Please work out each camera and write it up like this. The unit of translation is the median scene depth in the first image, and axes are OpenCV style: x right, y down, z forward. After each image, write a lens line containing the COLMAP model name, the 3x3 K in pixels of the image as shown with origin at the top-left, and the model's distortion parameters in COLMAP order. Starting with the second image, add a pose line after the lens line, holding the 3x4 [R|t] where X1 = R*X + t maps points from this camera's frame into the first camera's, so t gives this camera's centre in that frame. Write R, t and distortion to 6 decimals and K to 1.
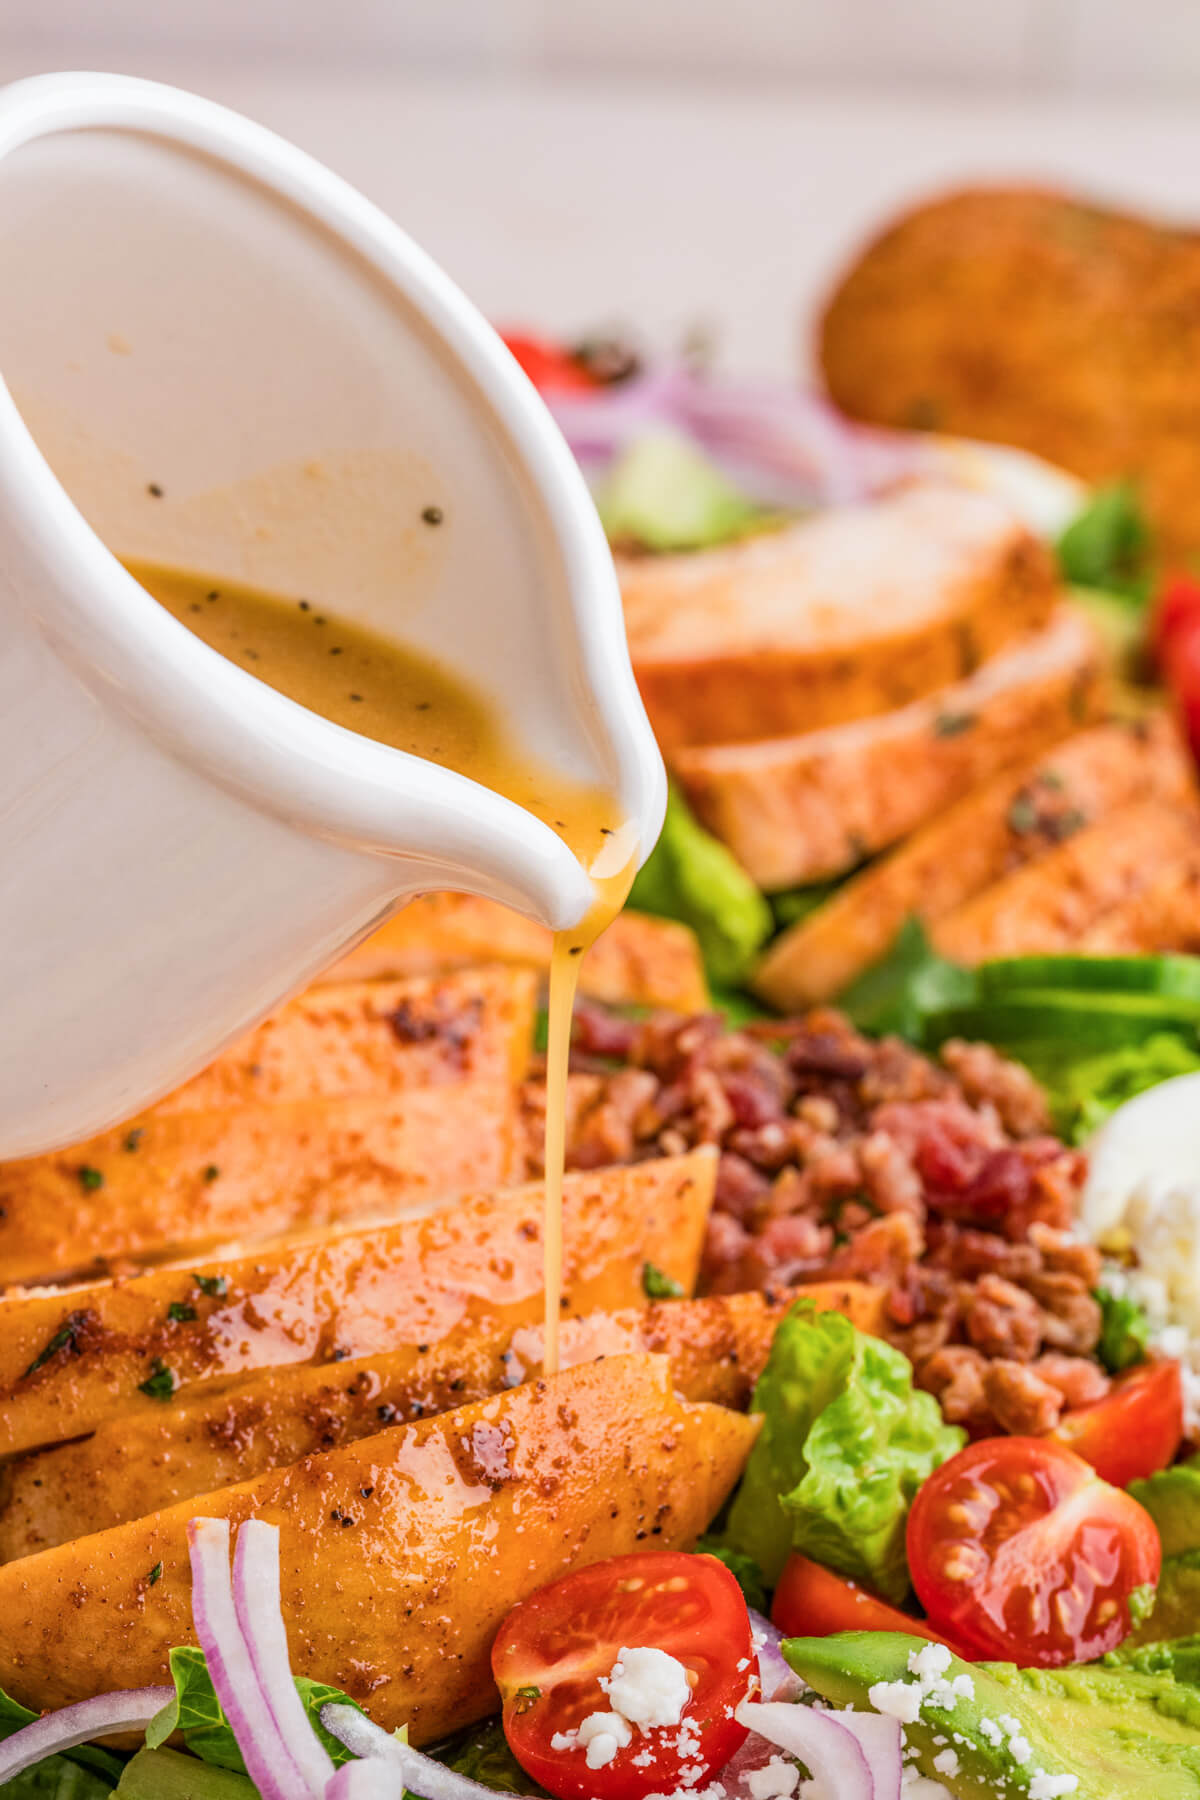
lens RADIAL K [[6396.4, 0, 600.0], [0, 6396.4, 900.0], [0, 0, 1]] dist [-0.014616, 1.163524]
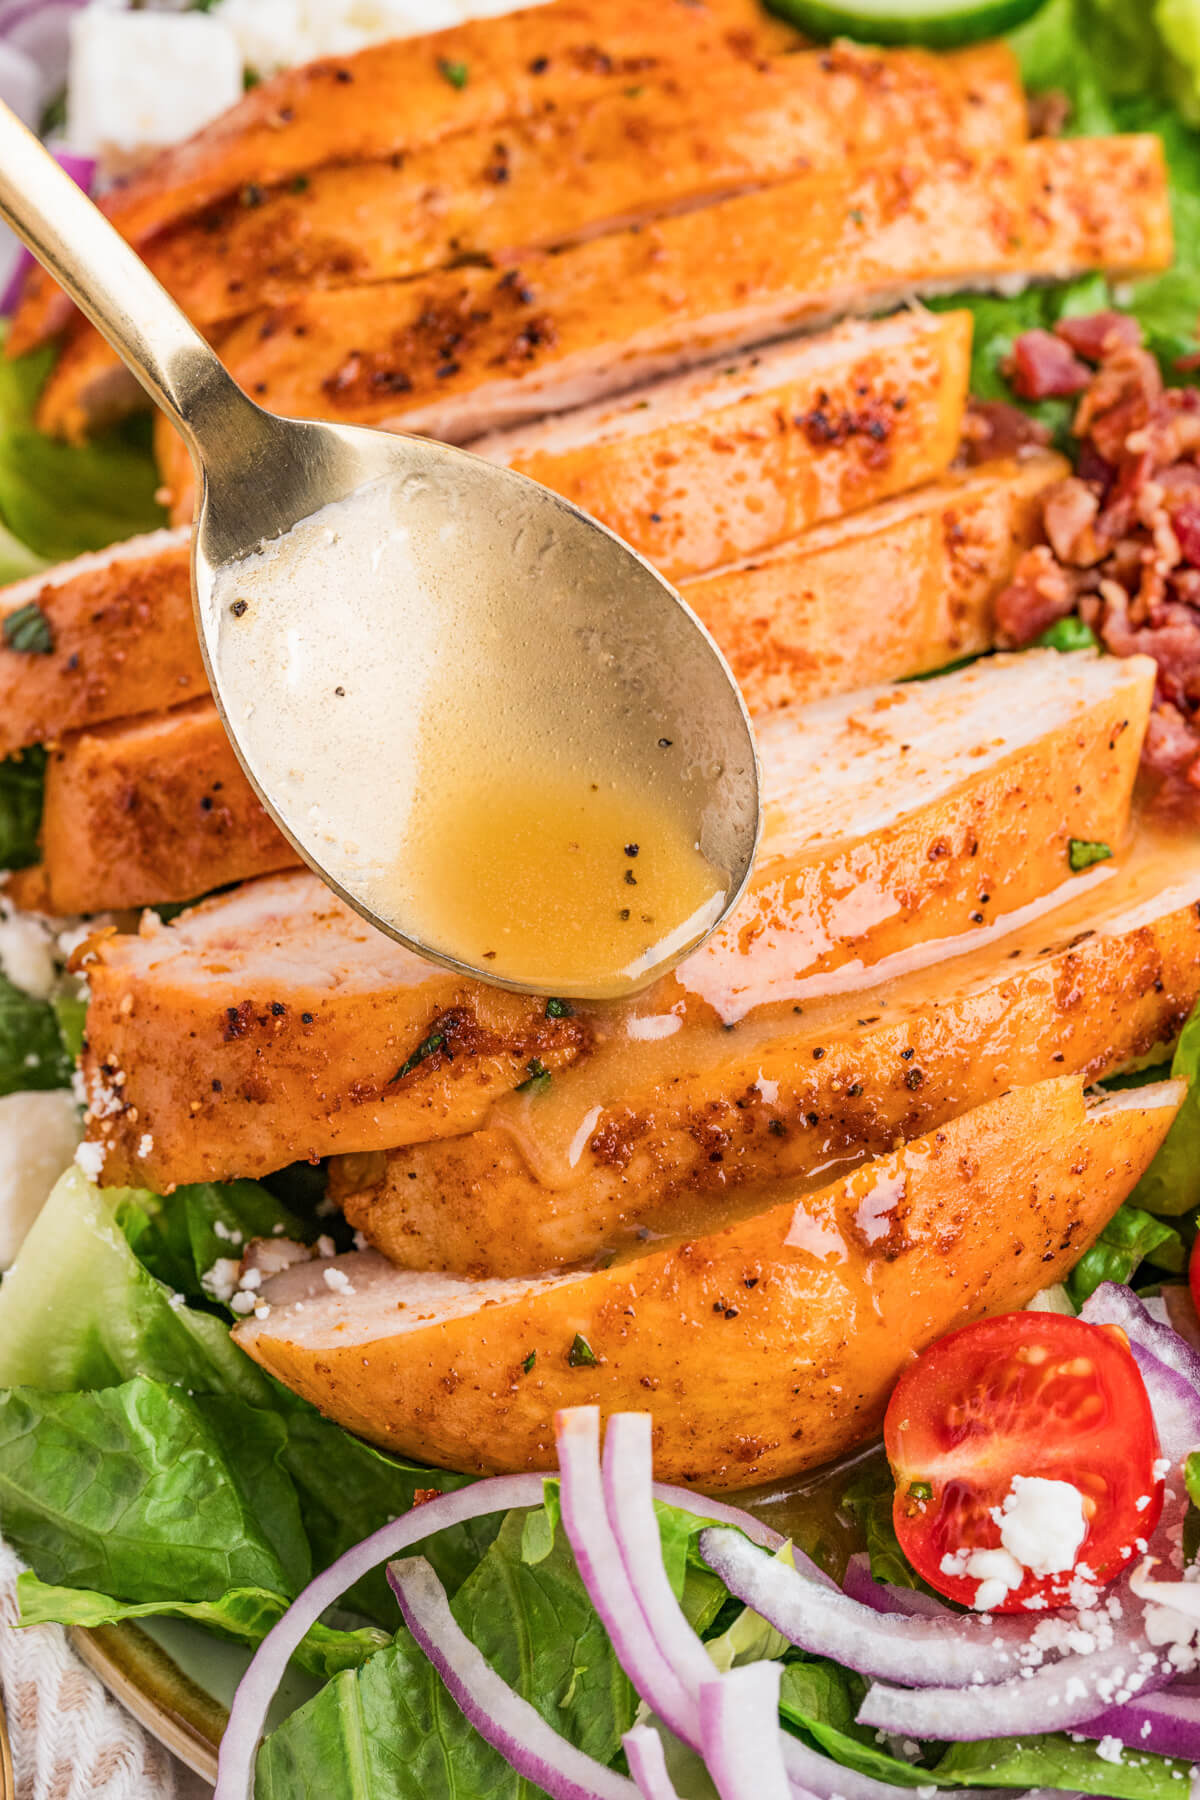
lens RADIAL K [[6396.4, 0, 600.0], [0, 6396.4, 900.0], [0, 0, 1]] dist [-0.014616, 1.163524]
pose [[0.995620, 0.025509, -0.089948, 0.024518], [0.018973, 0.886920, 0.461533, -0.389155], [0.091550, -0.461218, 0.882551, 0.187429]]
